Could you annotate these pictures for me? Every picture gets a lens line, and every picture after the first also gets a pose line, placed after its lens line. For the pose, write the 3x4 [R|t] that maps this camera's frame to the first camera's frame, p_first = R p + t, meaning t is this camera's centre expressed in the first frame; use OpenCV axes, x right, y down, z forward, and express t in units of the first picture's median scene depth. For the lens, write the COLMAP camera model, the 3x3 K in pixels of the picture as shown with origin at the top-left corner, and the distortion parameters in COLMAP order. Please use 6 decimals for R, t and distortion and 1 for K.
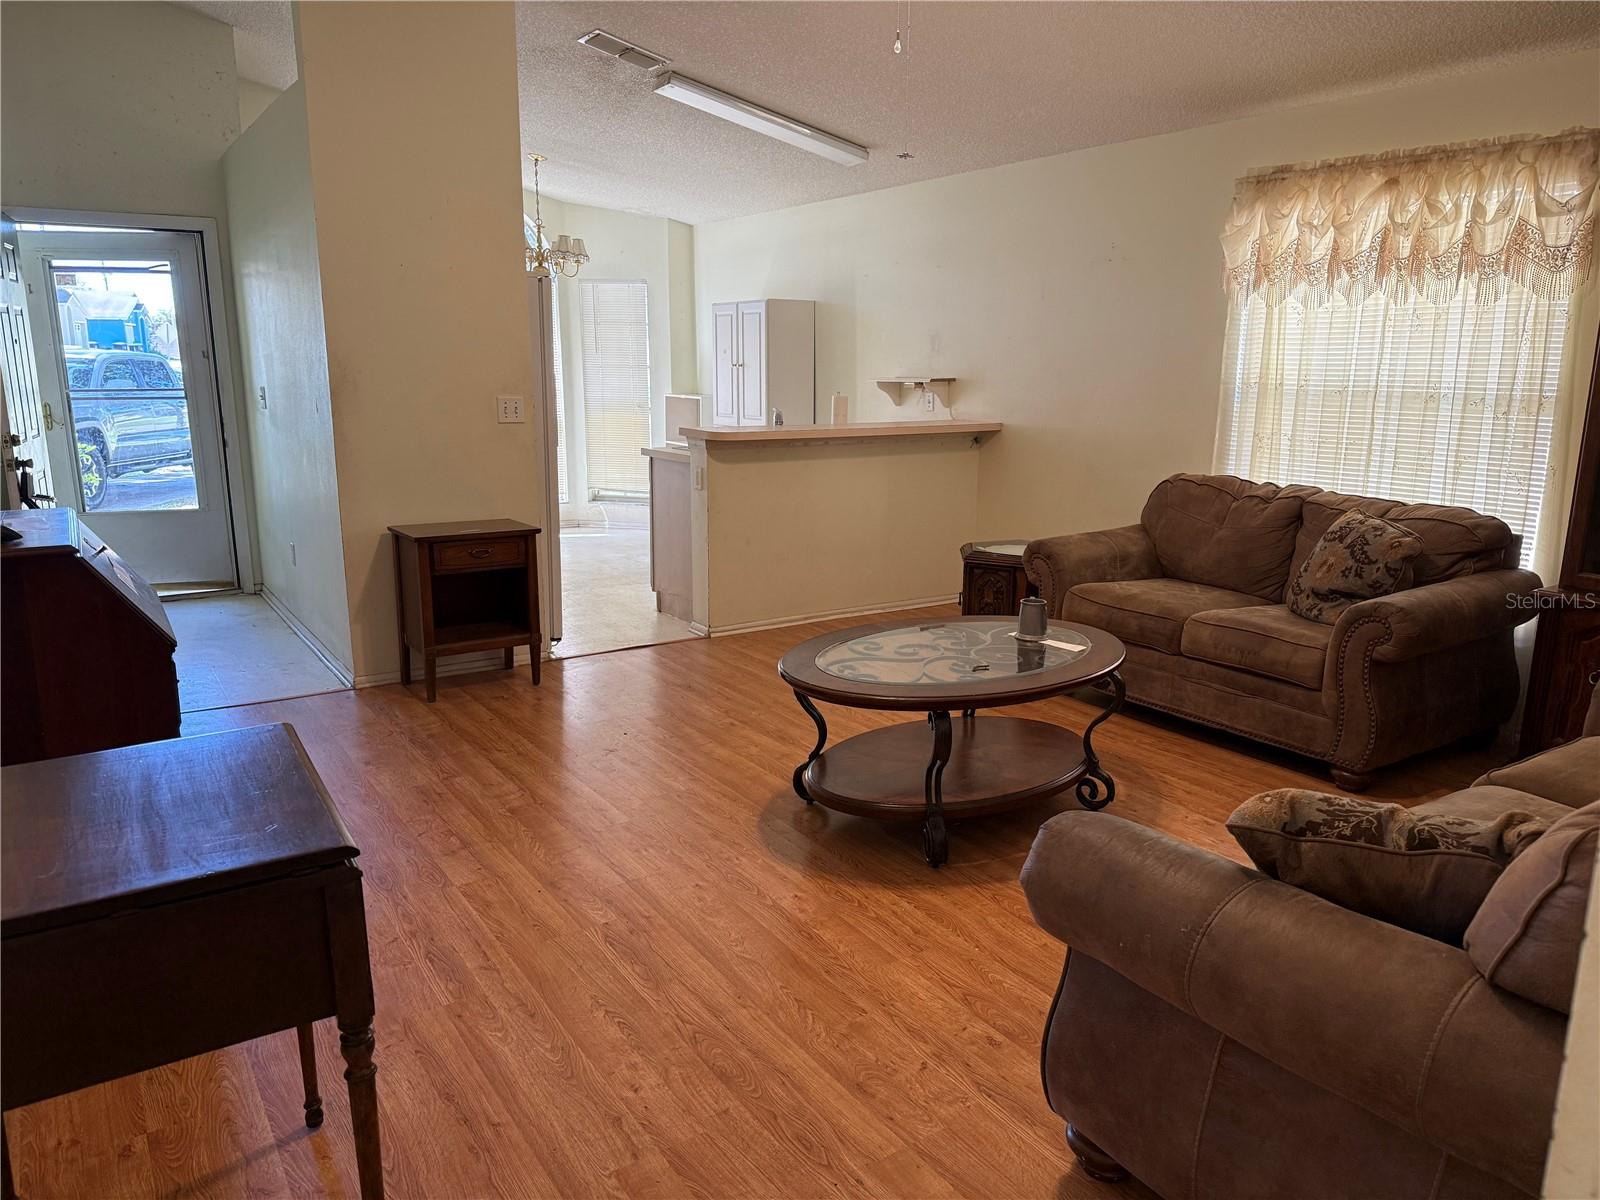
lens RADIAL K [[1135.1, 0, 800.0], [0, 1135.1, 600.0], [0, 0, 1]] dist [0.131138, -0.202187]
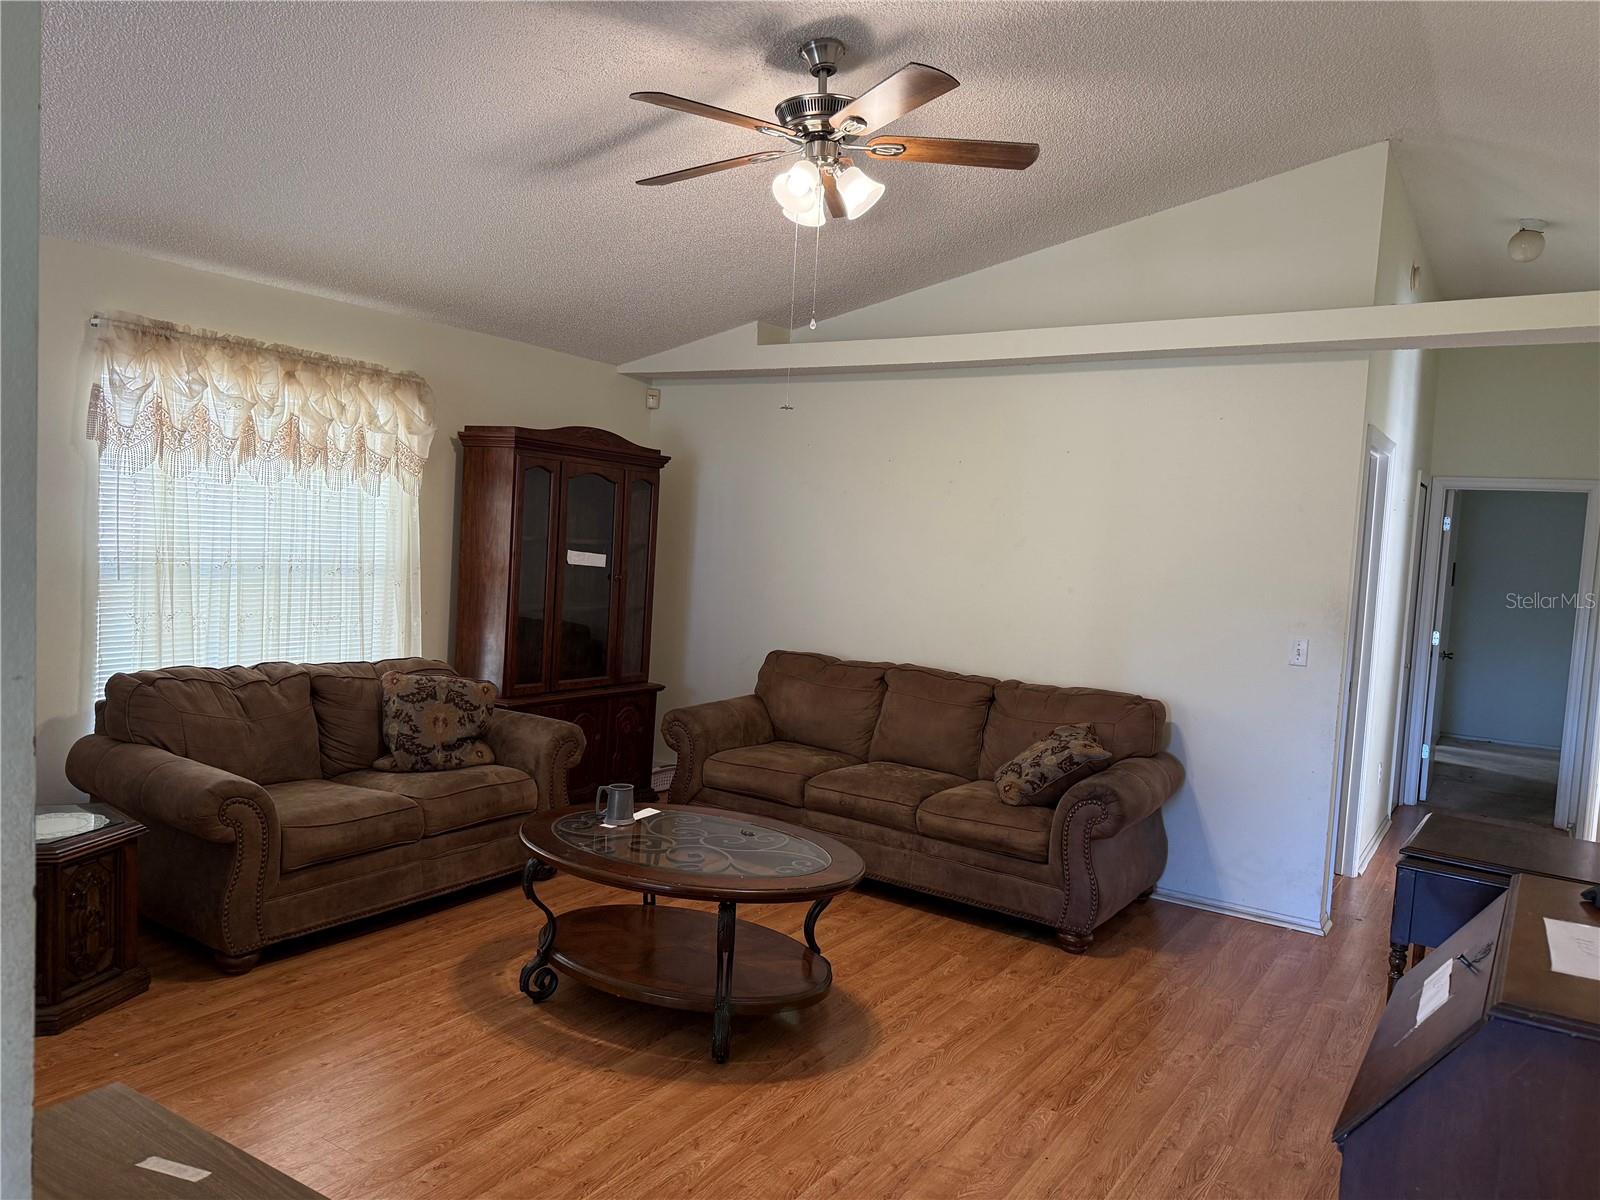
lens RADIAL K [[1106.4, 0, 826.9], [0, 1106.4, 594.8], [0, 0, 1]] dist [0.011286, 0.001899]
pose [[-0.403703, -0.080458, 0.911345, -0.694906], [0.131778, 0.980625, 0.144949, -0.261872], [-0.905350, 0.178612, -0.385278, 1.050762]]
